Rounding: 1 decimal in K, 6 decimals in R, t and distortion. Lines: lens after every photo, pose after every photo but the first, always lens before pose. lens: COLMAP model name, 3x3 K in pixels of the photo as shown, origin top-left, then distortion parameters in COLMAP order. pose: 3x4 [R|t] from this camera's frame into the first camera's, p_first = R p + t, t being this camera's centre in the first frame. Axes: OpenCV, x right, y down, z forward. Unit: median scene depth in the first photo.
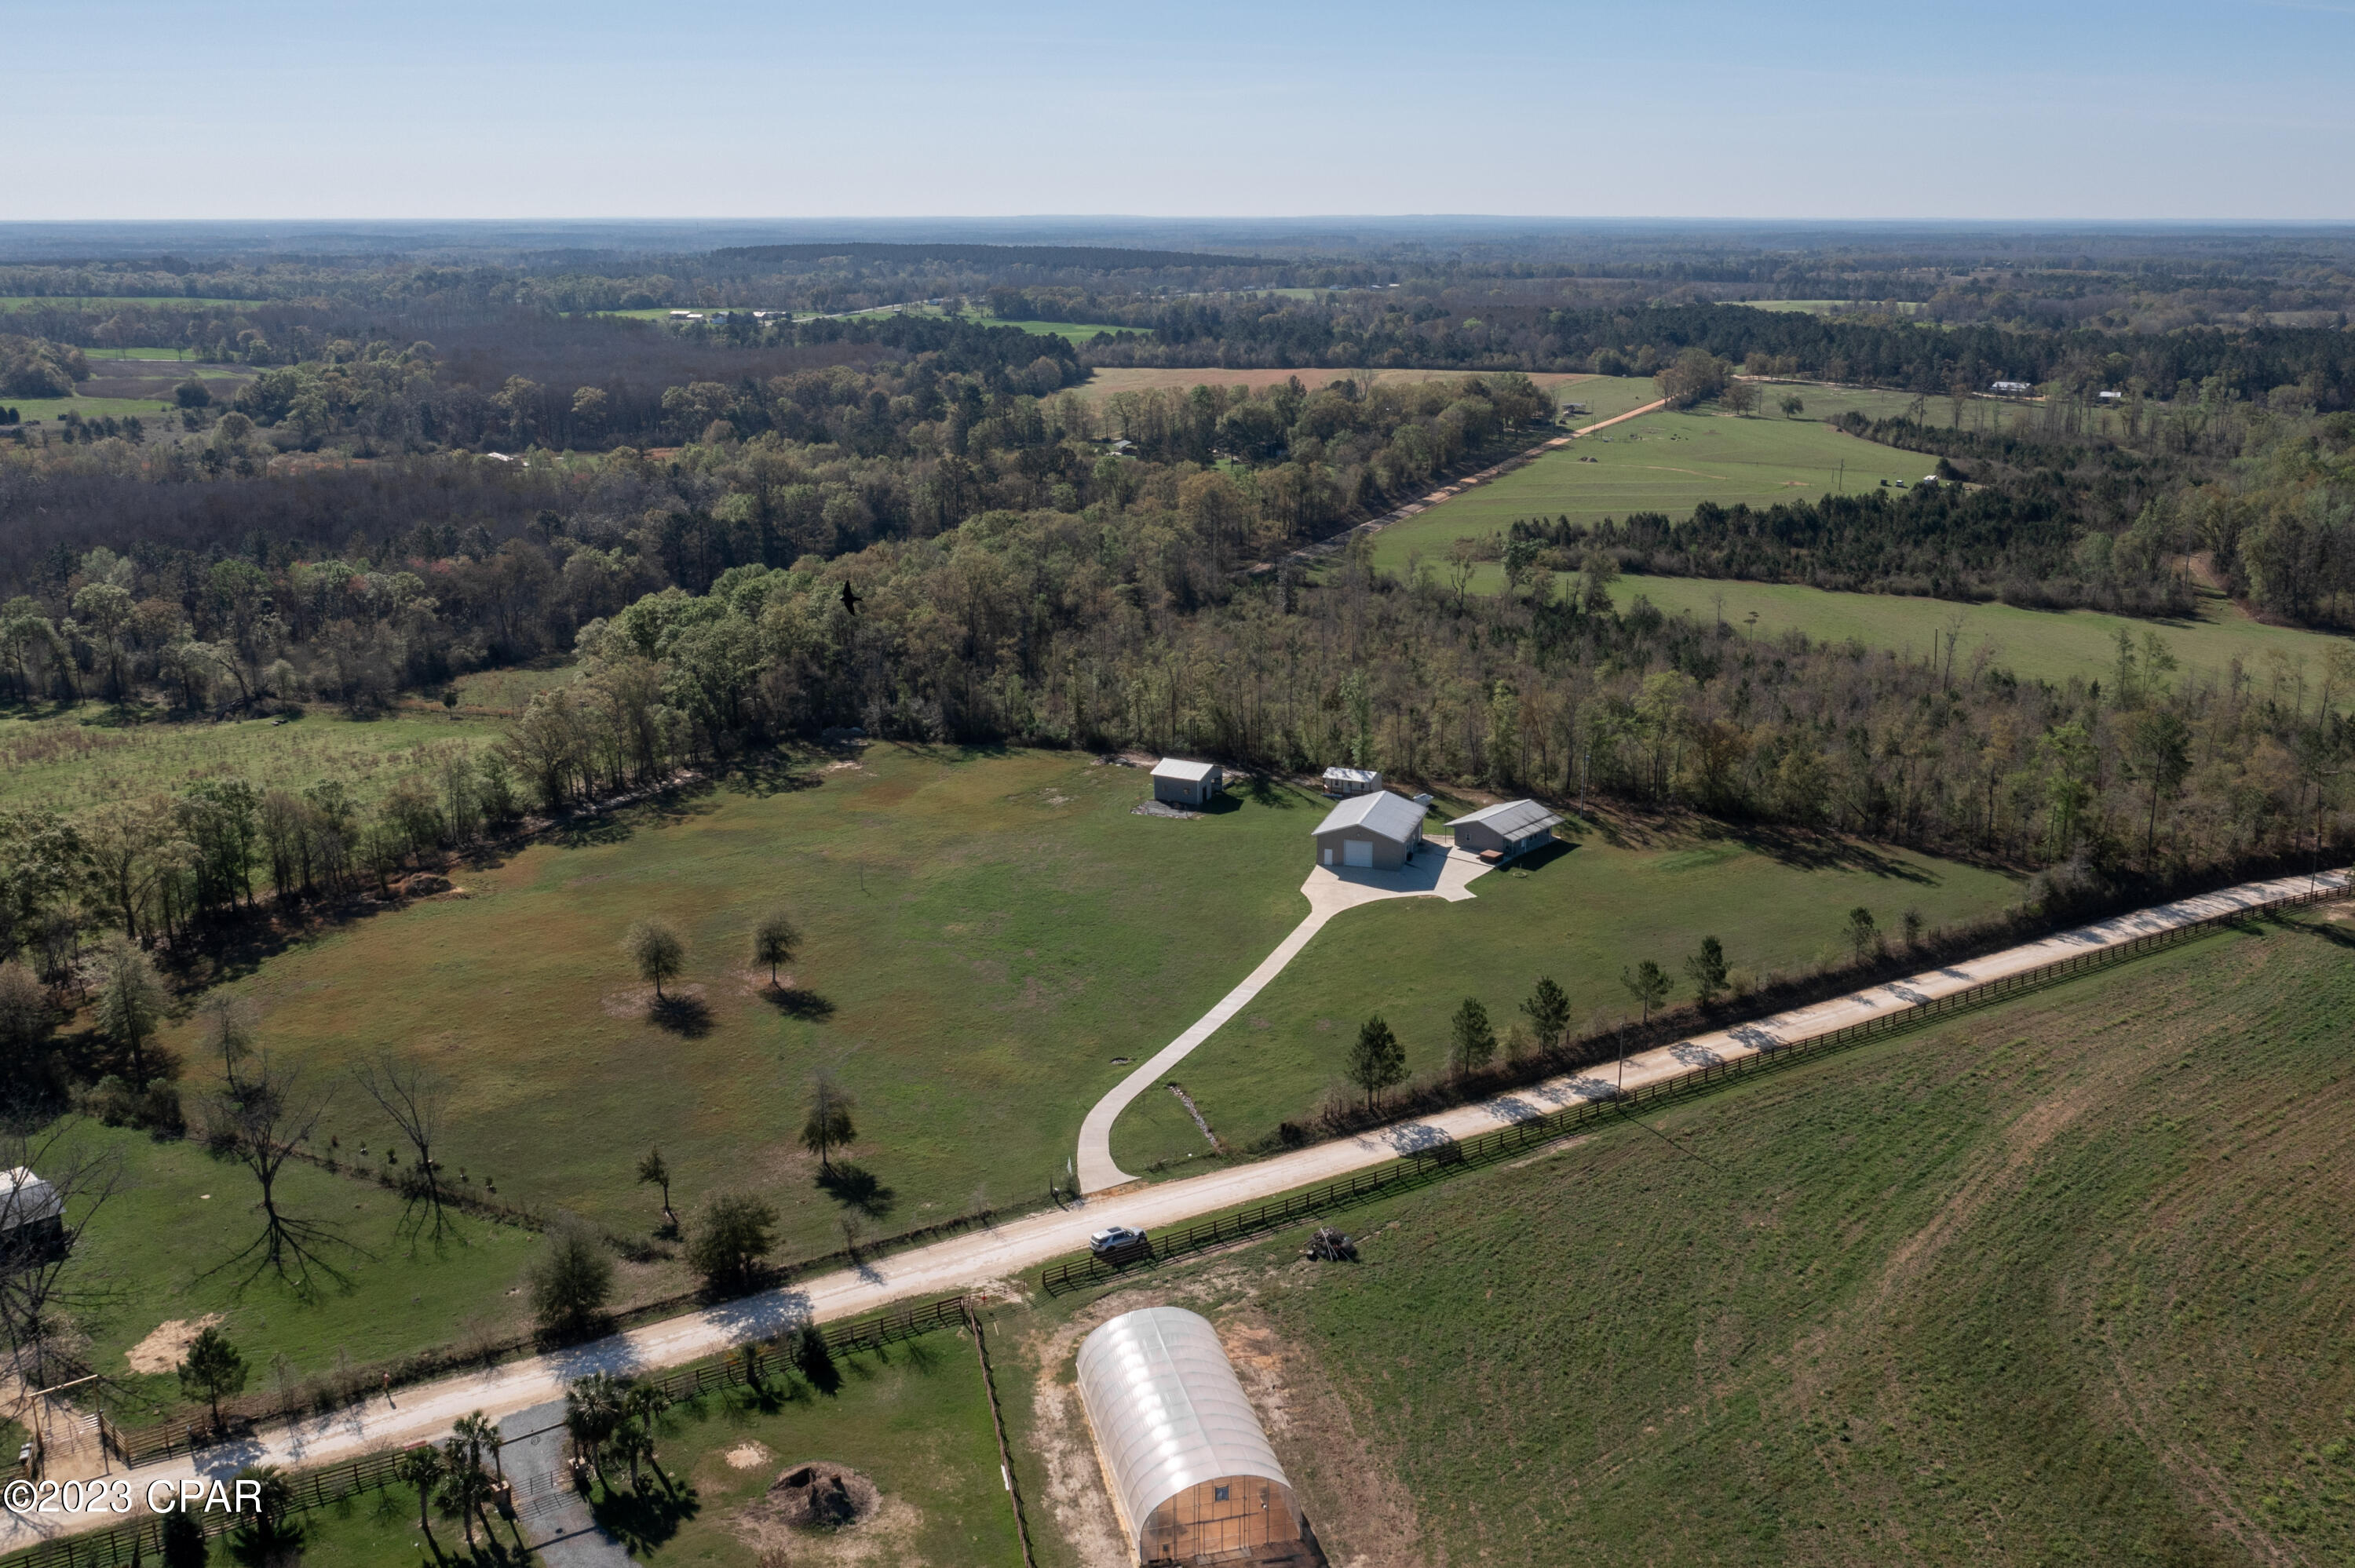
lens RADIAL K [[2068.7, 0, 1192.2], [0, 2068.7, 781.6], [0, 0, 1]] dist [-0.017501, -0.008855]
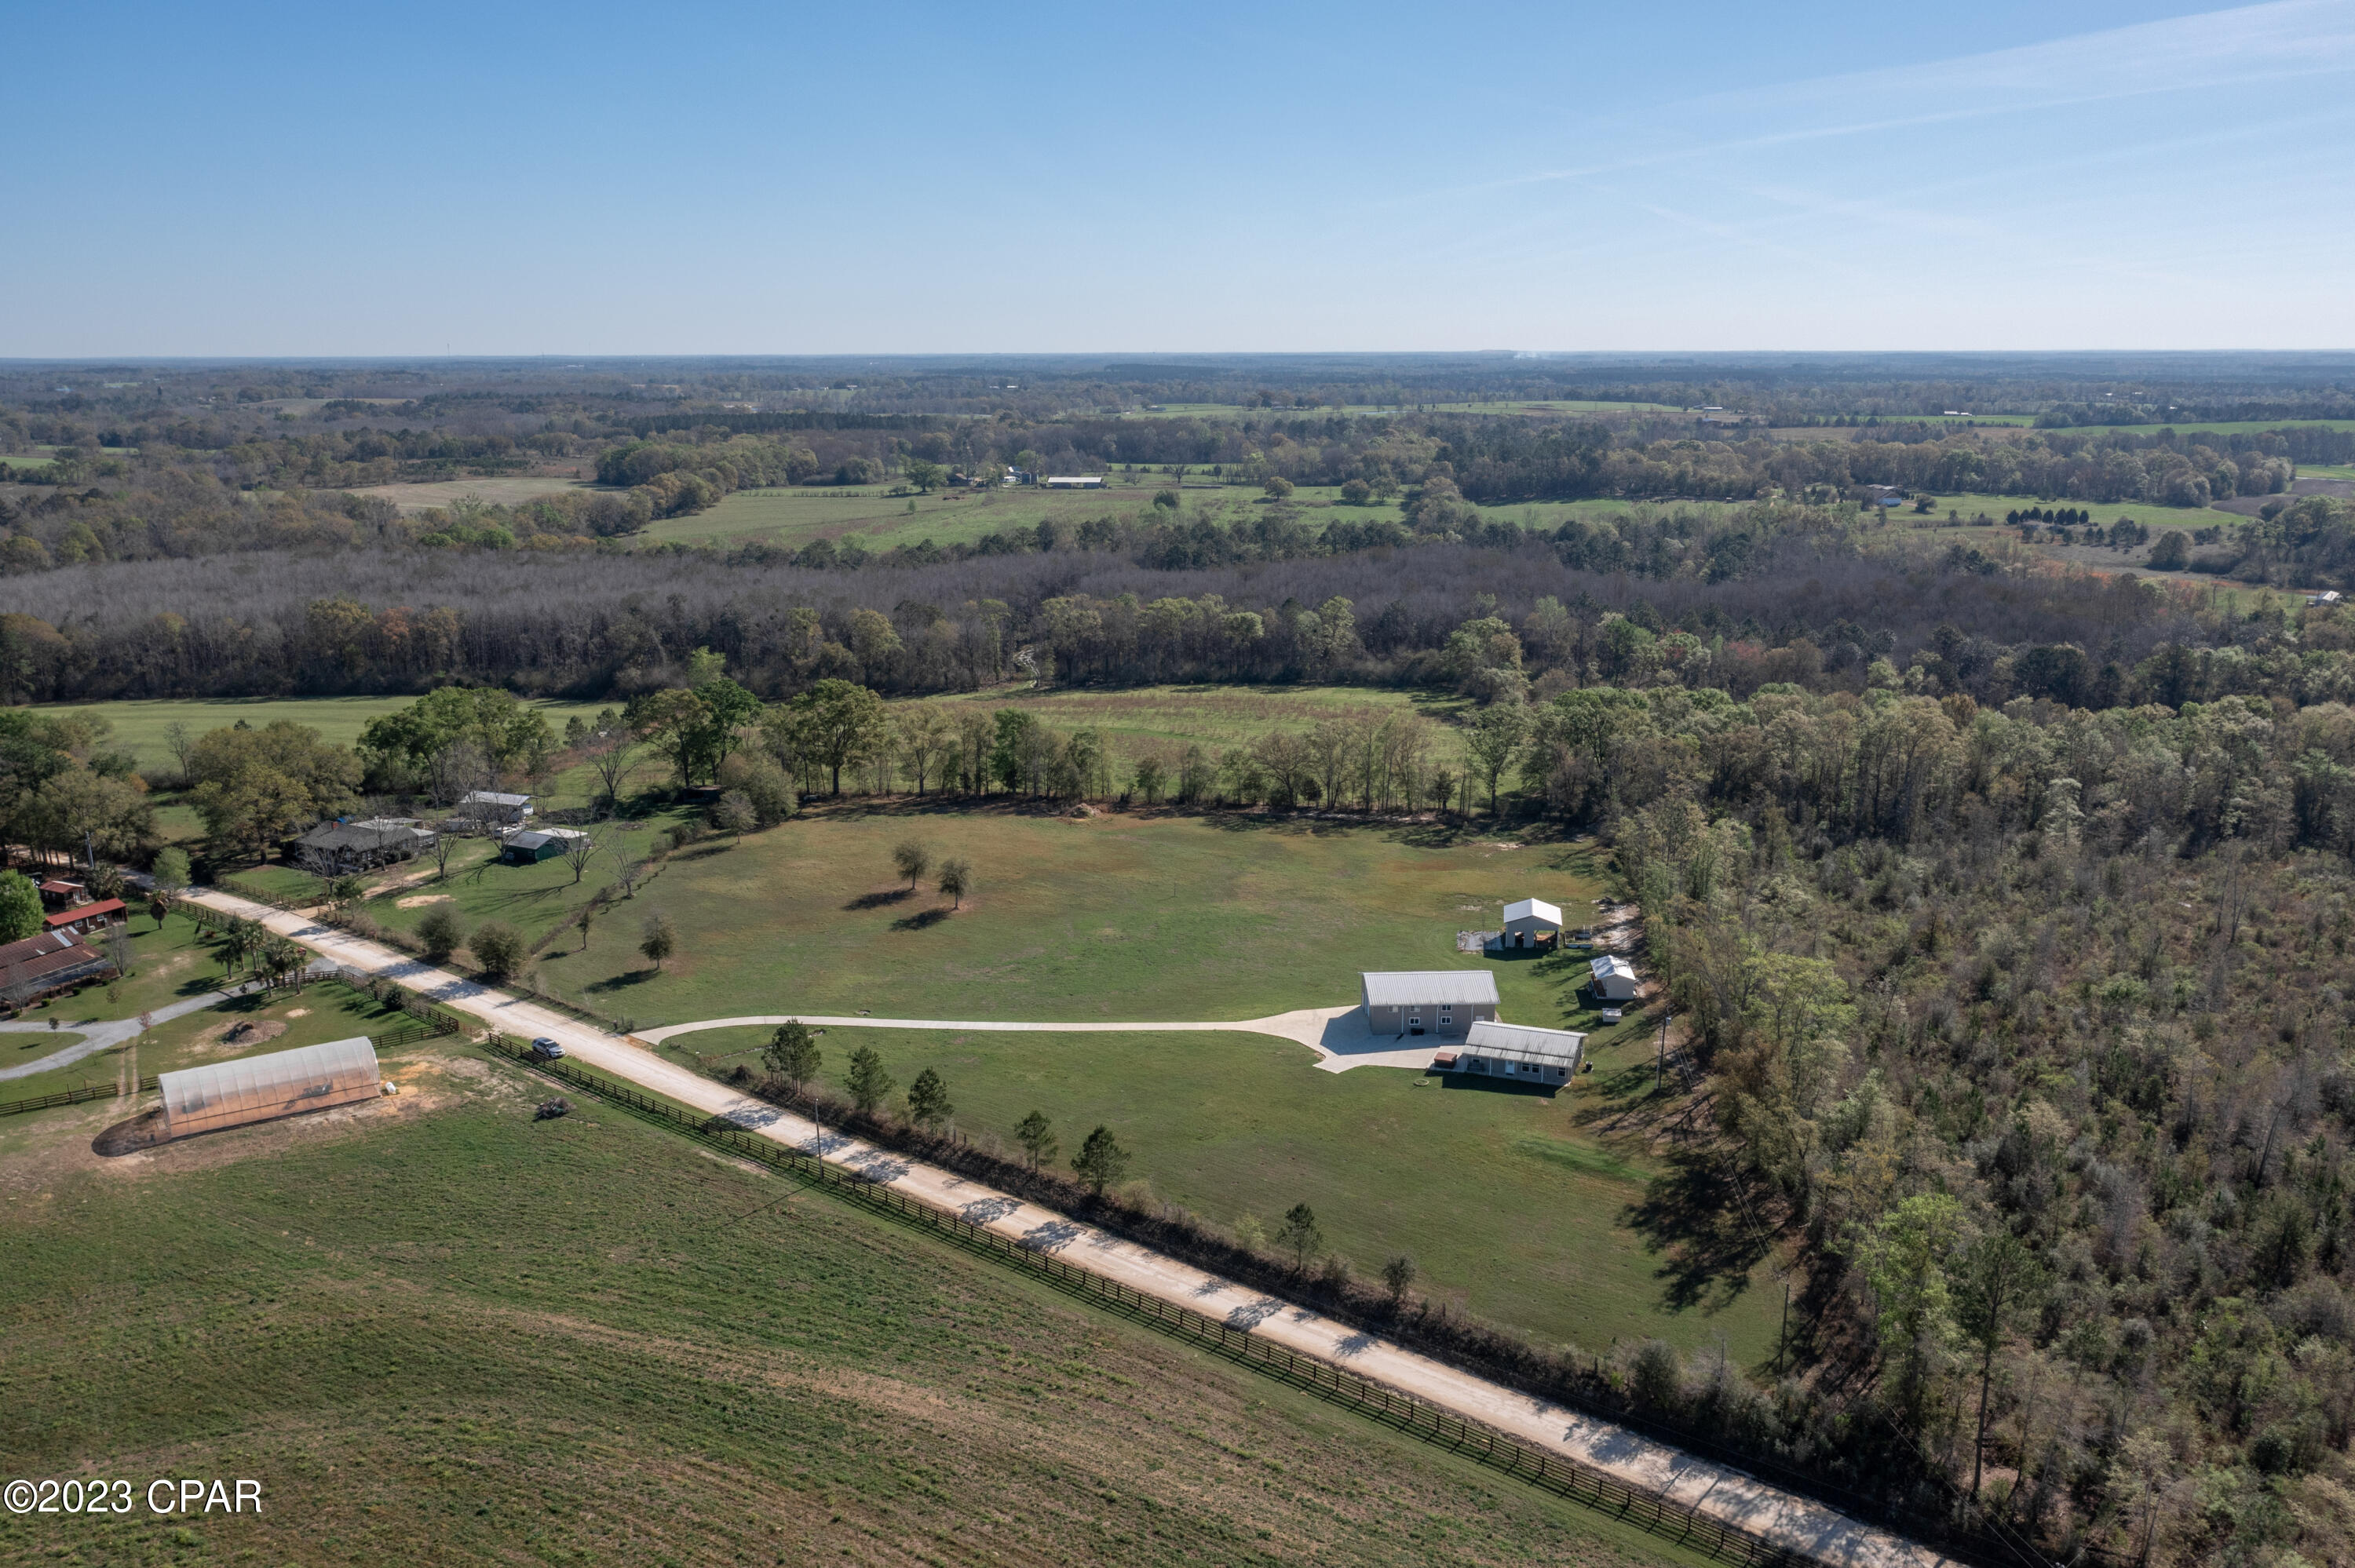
lens RADIAL K [[1865.9, 0, 1177.8], [0, 1865.9, 786.4], [0, 0, 1]] dist [-0.025443, 0.010152]
pose [[0.332593, 0.226269, -0.915524, 0.834734], [-0.250665, 0.957081, 0.145478, -0.169407], [0.909147, 0.181105, 0.375037, 0.574712]]
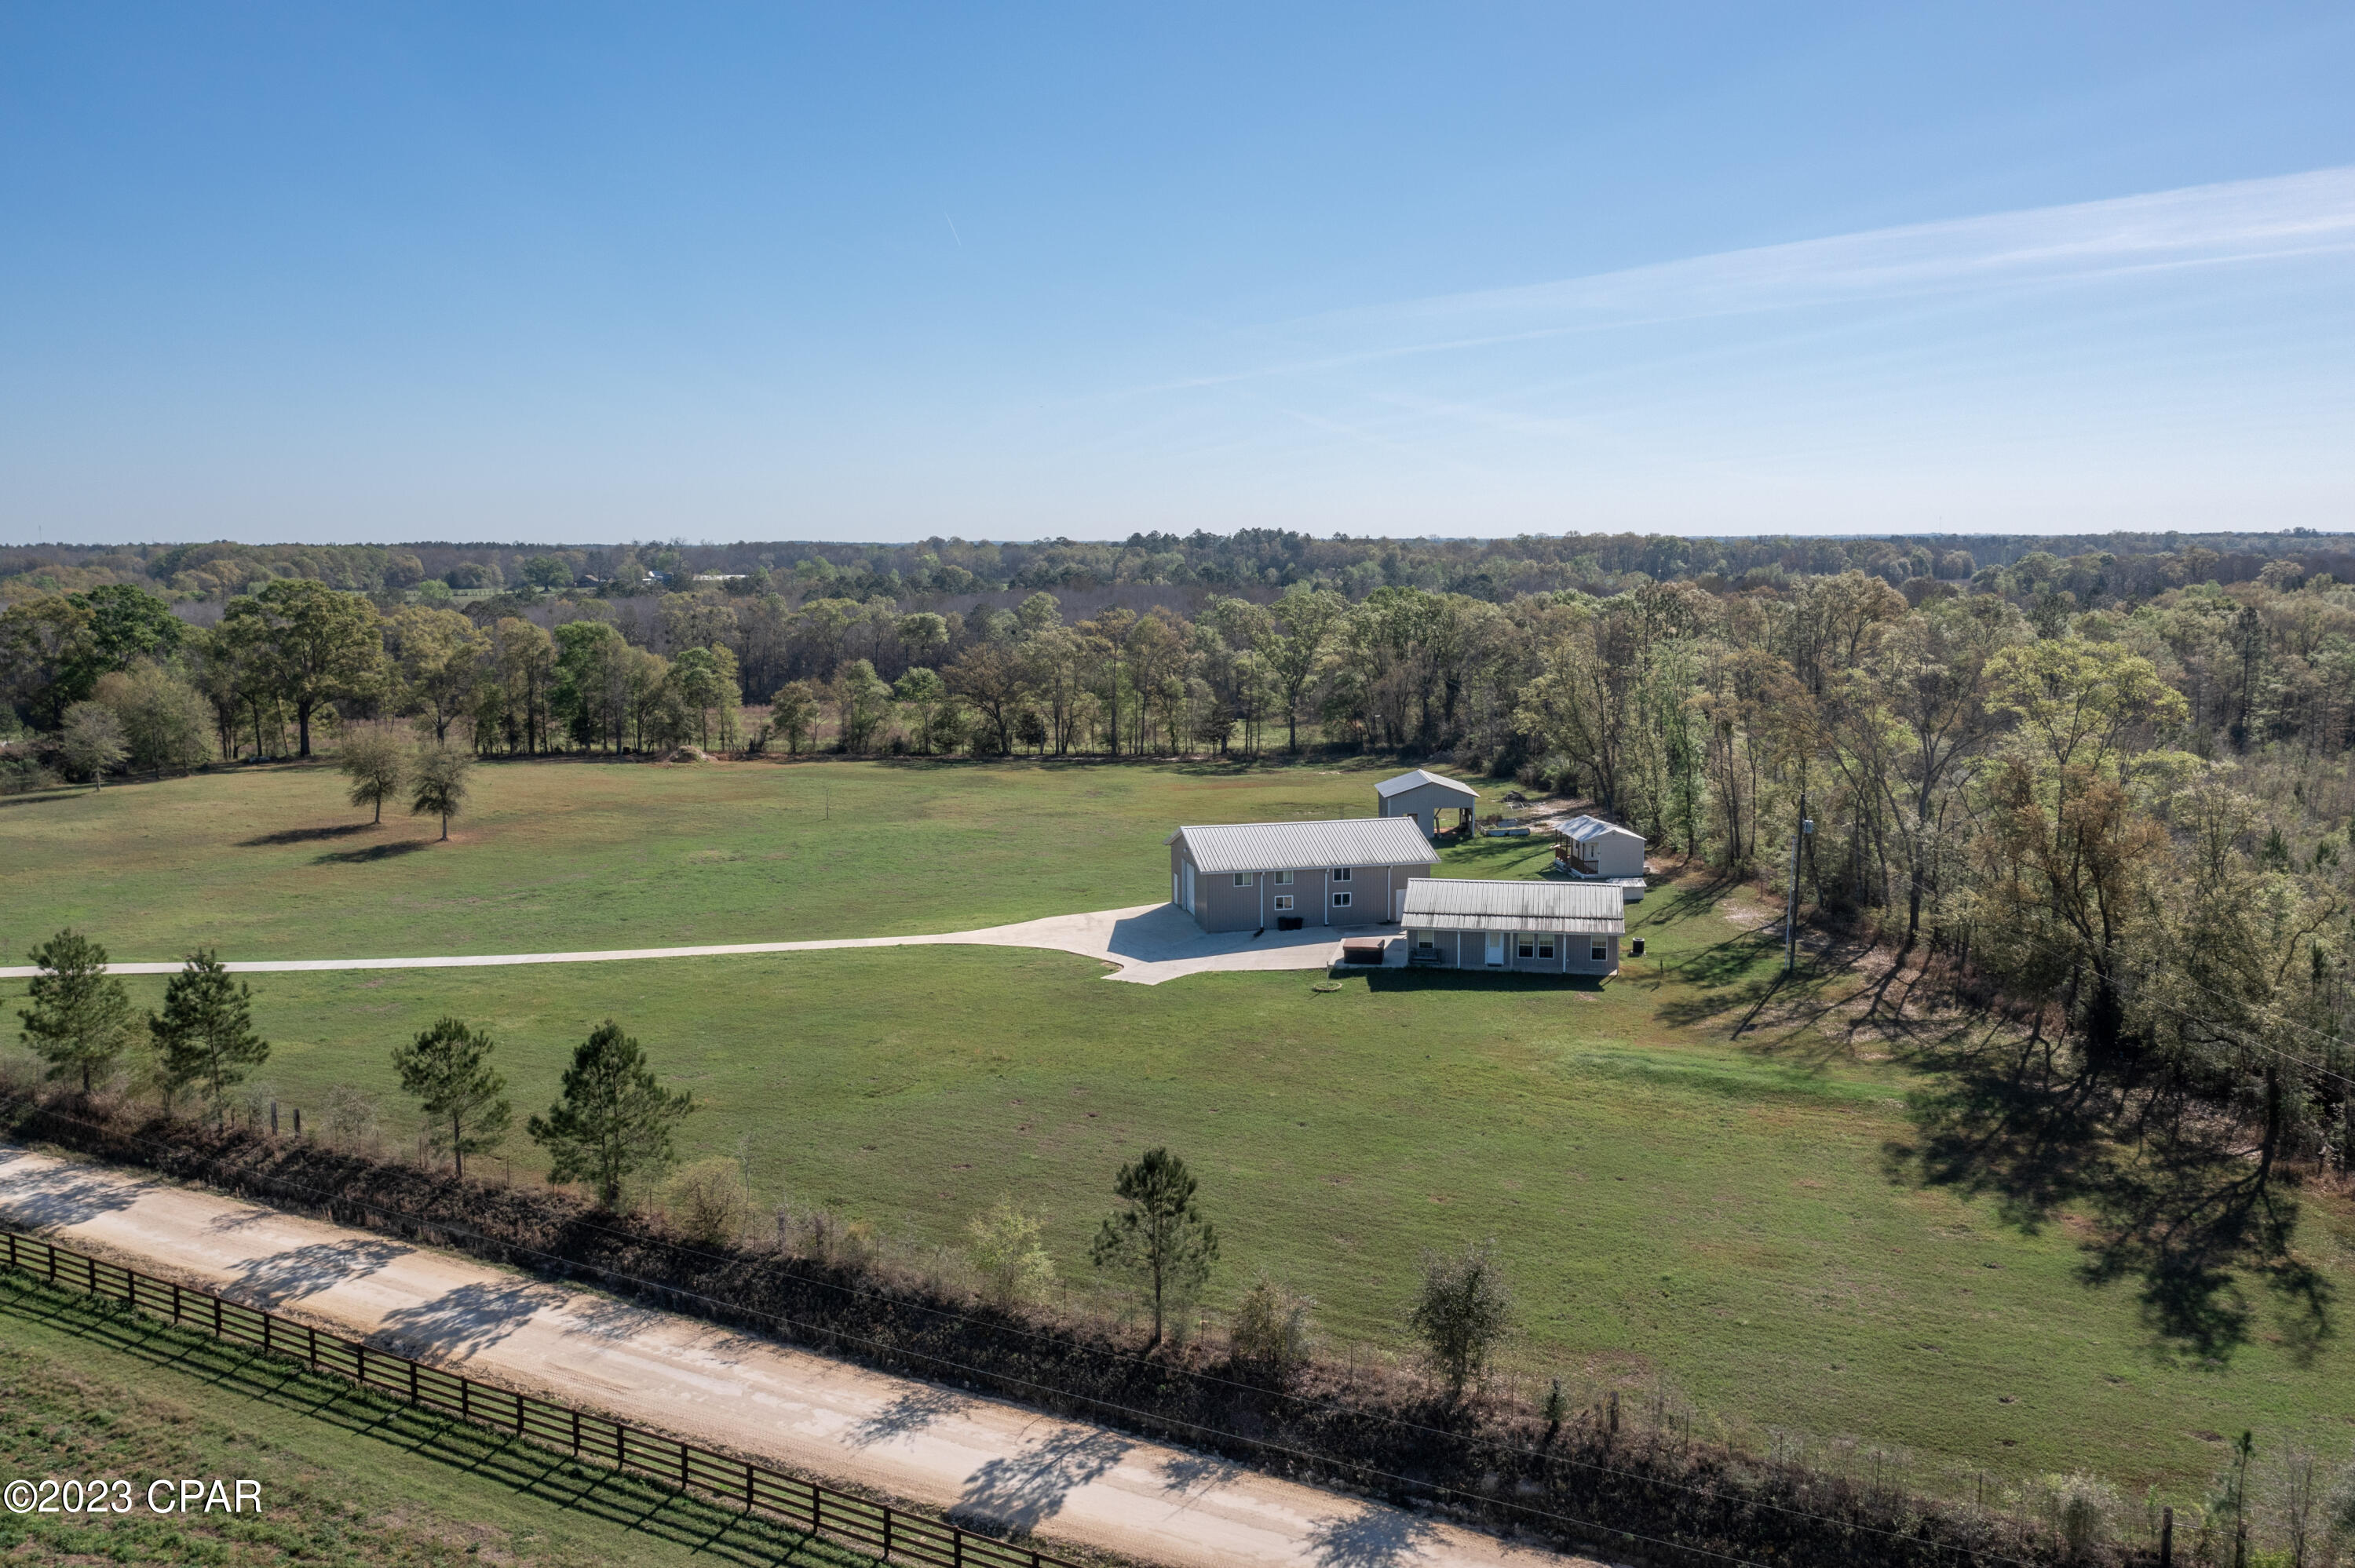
lens RADIAL K [[1865.9, 0, 1172.8], [0, 1865.9, 773.4], [0, 0, 1]] dist [-0.025443, 0.010152]
pose [[0.489779, 0.112655, -0.864538, 0.480403], [-0.227873, 0.973688, -0.002216, 0.009216], [0.841541, 0.198091, 0.502563, 0.761250]]
